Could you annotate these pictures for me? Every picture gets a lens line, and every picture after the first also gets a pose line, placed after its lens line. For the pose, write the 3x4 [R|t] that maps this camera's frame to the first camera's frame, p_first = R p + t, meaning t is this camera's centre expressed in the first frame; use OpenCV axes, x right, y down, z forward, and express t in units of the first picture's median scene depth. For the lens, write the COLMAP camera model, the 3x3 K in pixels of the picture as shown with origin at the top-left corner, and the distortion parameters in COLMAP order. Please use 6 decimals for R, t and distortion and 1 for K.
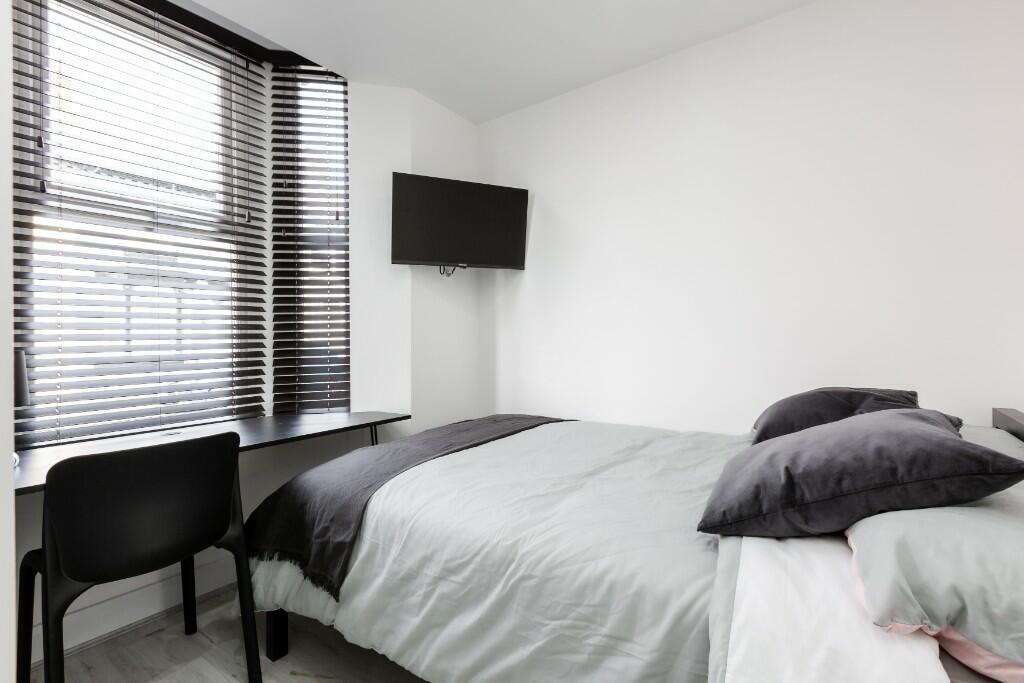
lens RADIAL K [[473.3, 0, 512.0], [0, 473.3, 341.5], [0, 0, 1]] dist [0.012356, -0.010695]
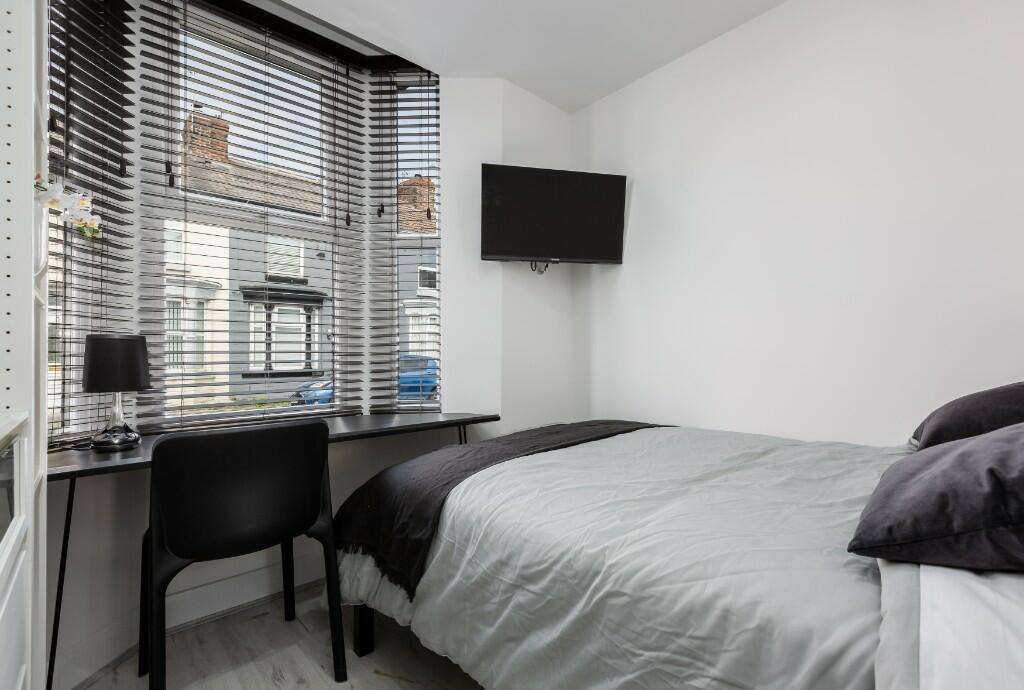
lens RADIAL K [[485.2, 0, 516.5], [0, 485.2, 346.3], [0, 0, 1]] dist [-0.000501, -0.001440]
pose [[0.981256, 0.002008, -0.192701, 0.017427], [-0.004386, 0.999919, -0.011915, 0.053451], [0.192661, 0.012537, 0.981185, 0.092918]]
